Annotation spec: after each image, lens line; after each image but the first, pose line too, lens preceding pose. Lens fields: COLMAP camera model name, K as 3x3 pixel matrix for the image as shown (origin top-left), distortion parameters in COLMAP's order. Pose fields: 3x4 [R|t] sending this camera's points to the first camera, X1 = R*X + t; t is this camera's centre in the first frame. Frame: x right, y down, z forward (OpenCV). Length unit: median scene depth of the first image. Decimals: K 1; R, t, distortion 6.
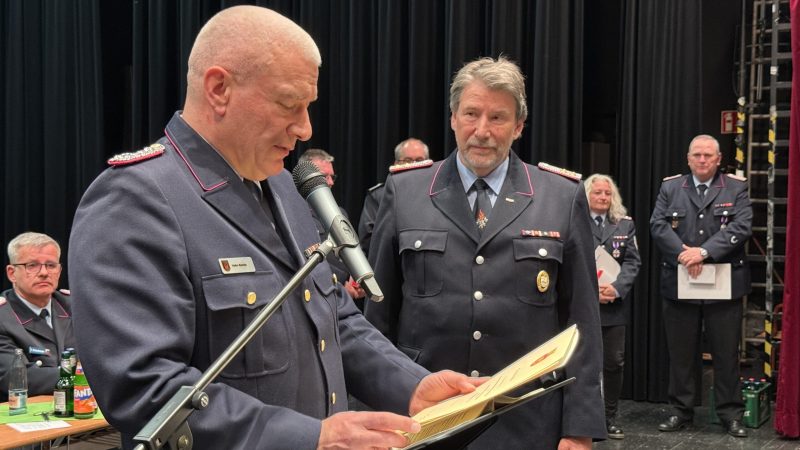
lens RADIAL K [[1110.1, 0, 401.6], [0, 1110.1, 227.7], [0, 0, 1]] dist [0.138741, -0.129559]
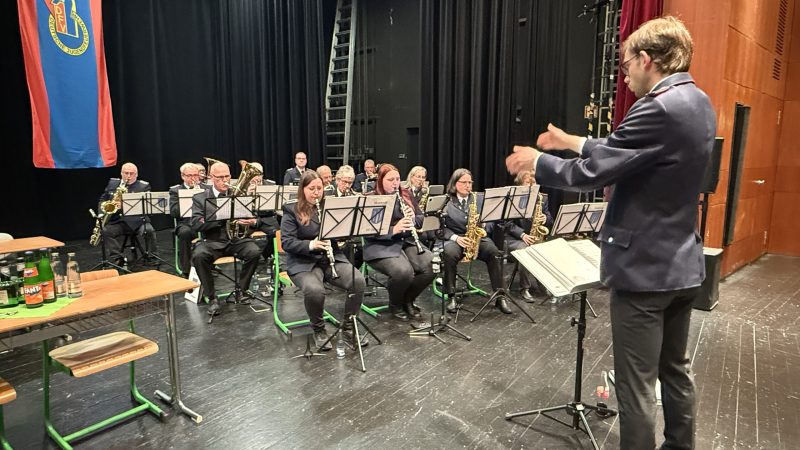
lens RADIAL K [[468.3, 0, 400.0], [0, 468.3, 225.0], [0, 0, 1]] dist [0.004649, 0.000558]
pose [[0.993373, 0.005462, -0.114807, 0.404275], [0.007831, 0.993333, 0.115013, 0.006738], [0.114670, -0.115150, 0.986707, 1.002702]]
